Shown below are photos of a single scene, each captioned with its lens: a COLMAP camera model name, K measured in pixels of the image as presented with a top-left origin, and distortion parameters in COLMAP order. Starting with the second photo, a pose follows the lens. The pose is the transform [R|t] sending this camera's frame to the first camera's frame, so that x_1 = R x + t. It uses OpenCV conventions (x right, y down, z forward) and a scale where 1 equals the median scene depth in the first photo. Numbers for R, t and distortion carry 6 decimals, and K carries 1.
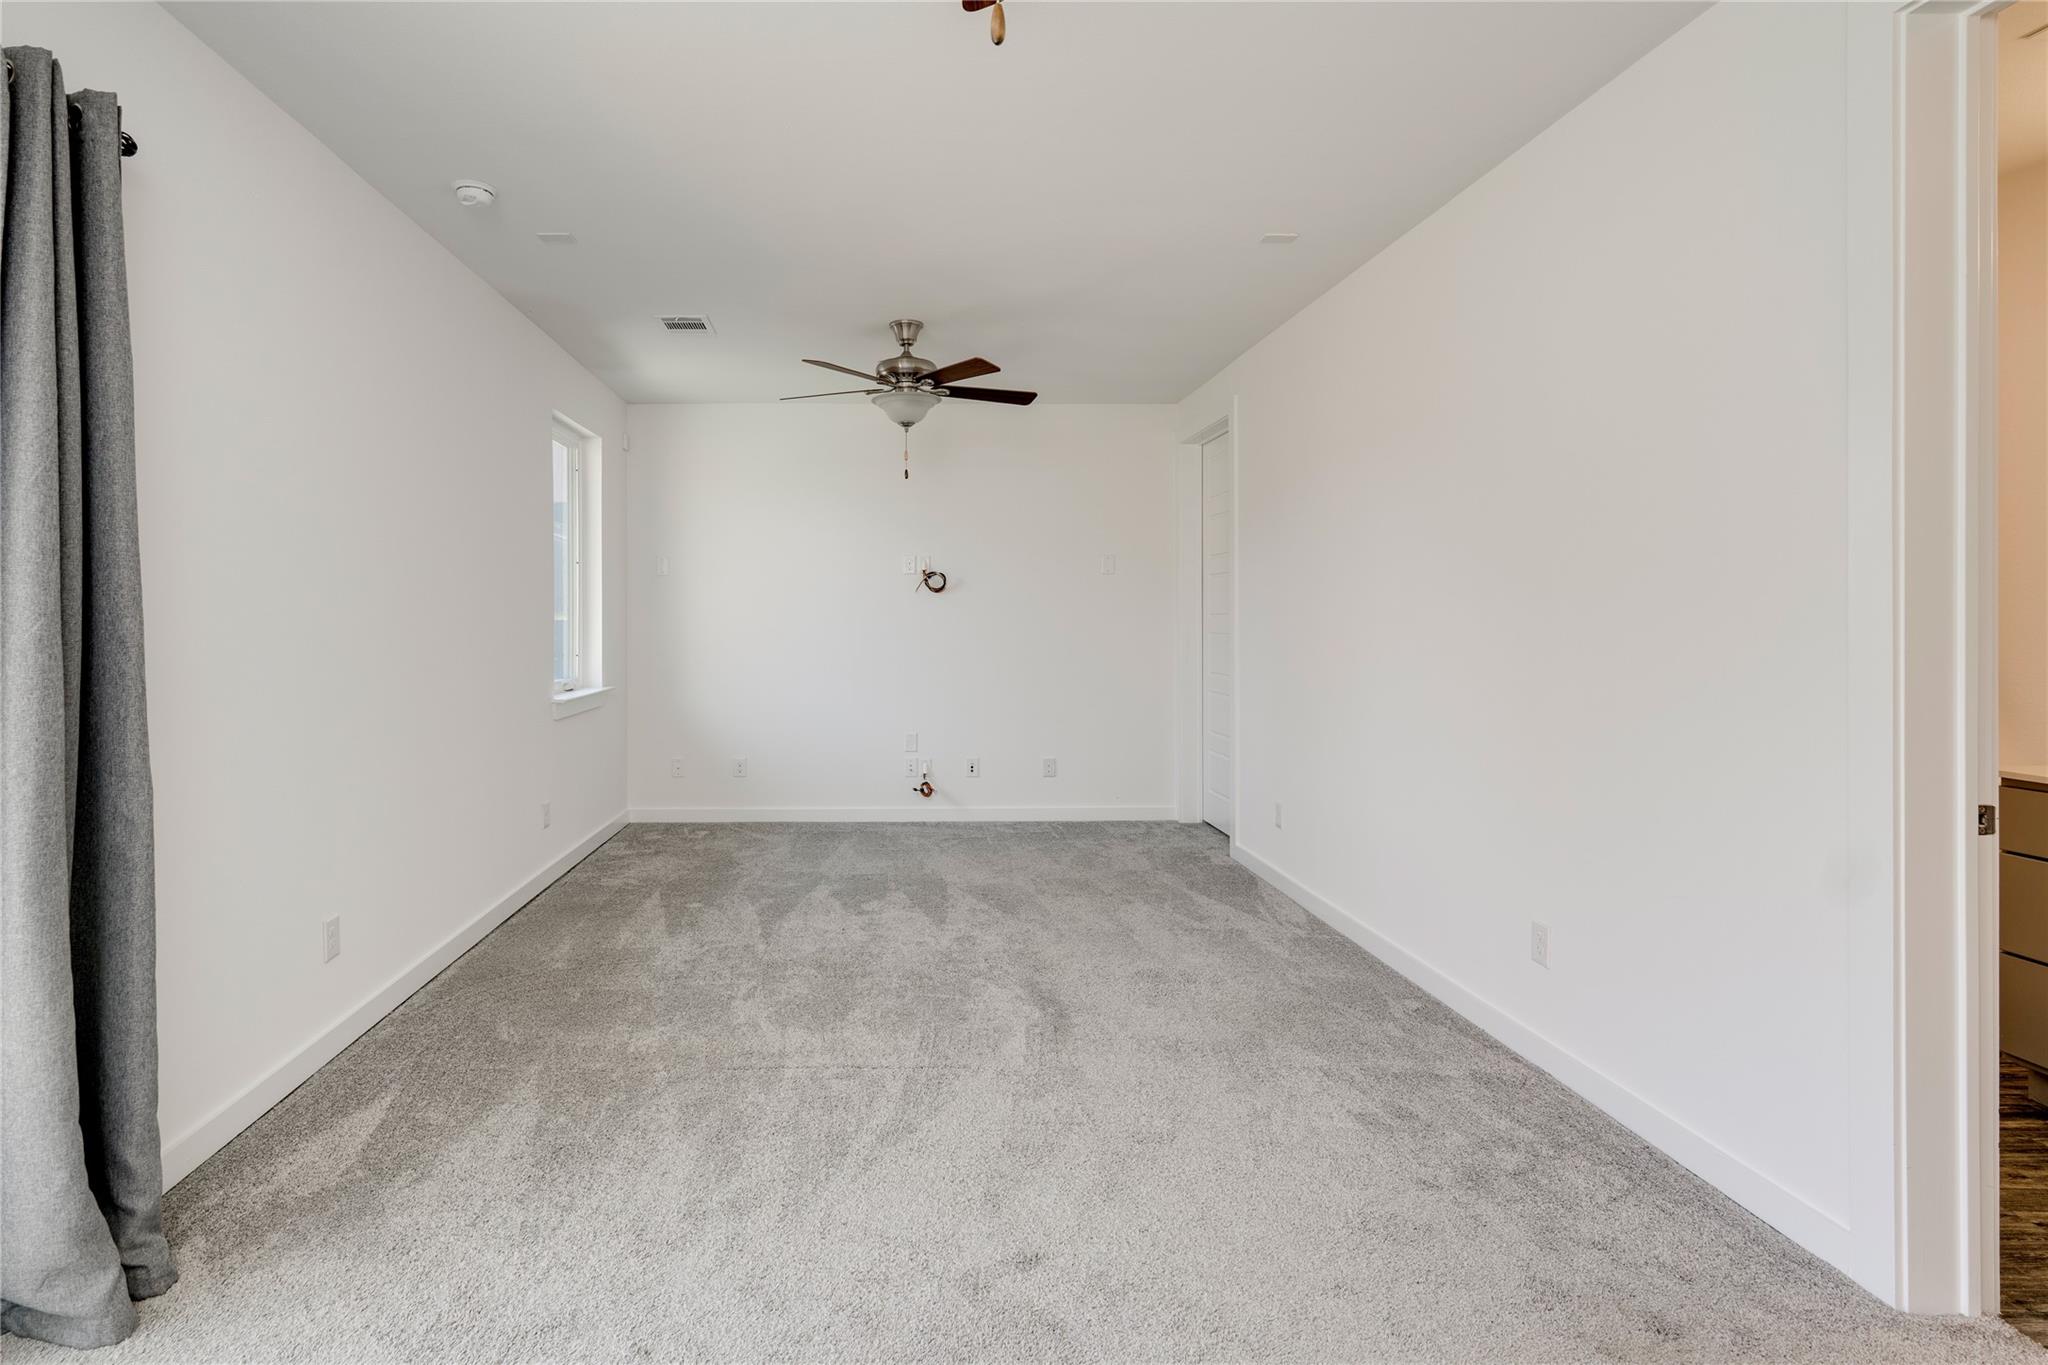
lens RADIAL K [[993.4, 0, 1024.1], [0, 993.4, 608.1], [0, 0, 1]] dist [0.000908, -0.000253]
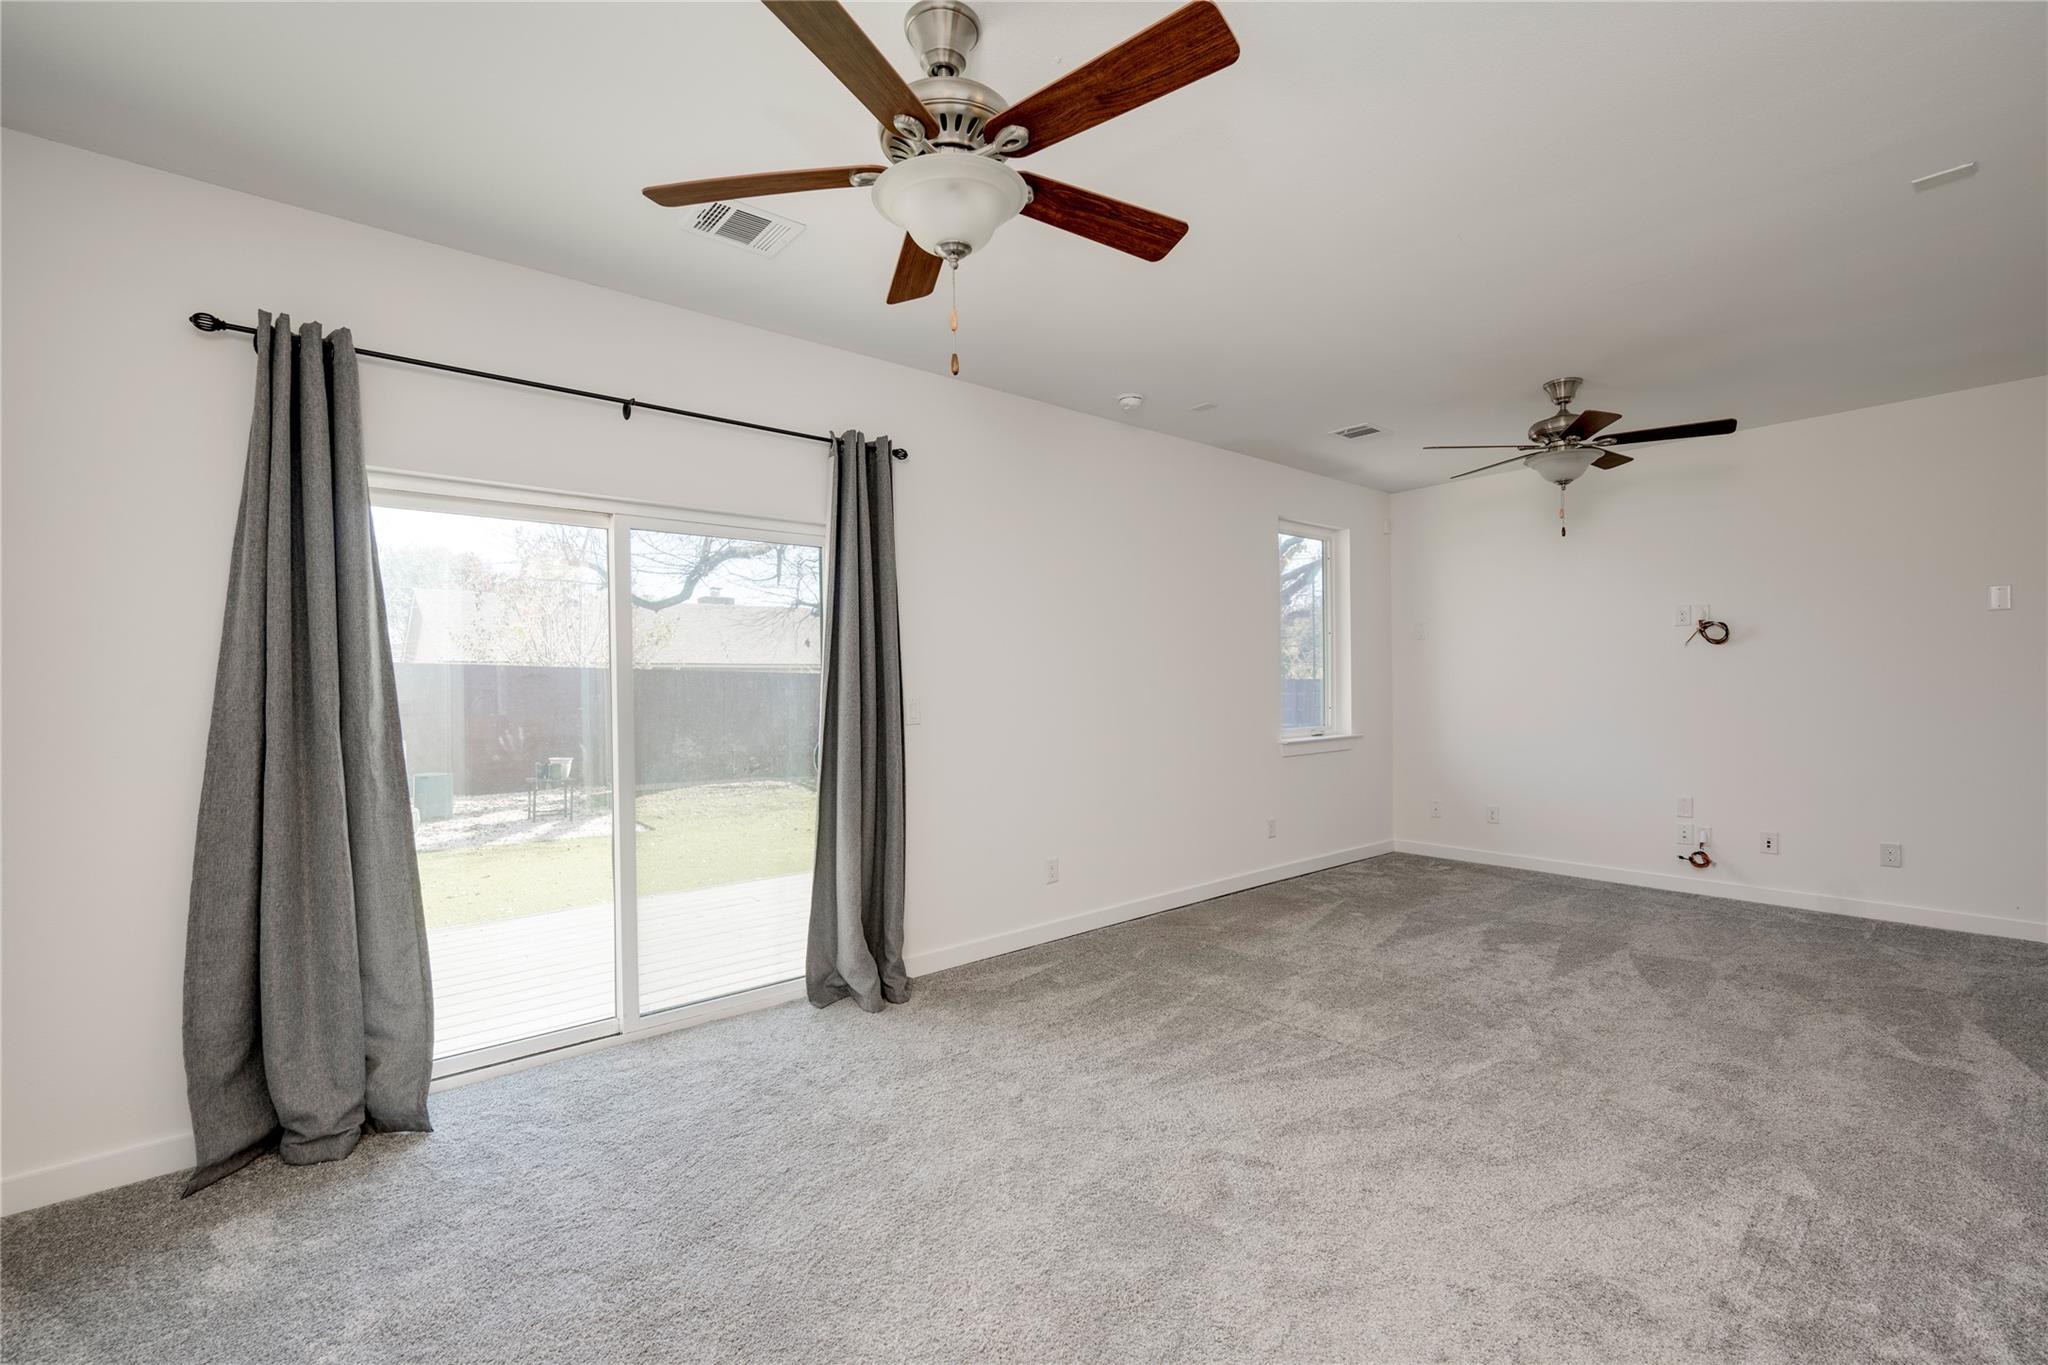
lens RADIAL K [[938.5, 0, 1074.5], [0, 938.5, 667.0], [0, 0, 1]] dist [-0.000157, 0.000035]
pose [[0.640237, -0.019951, -0.767918, 0.297036], [0.020816, 0.999746, -0.008618, 0.000557], [0.767895, -0.010467, 0.640490, 0.006447]]
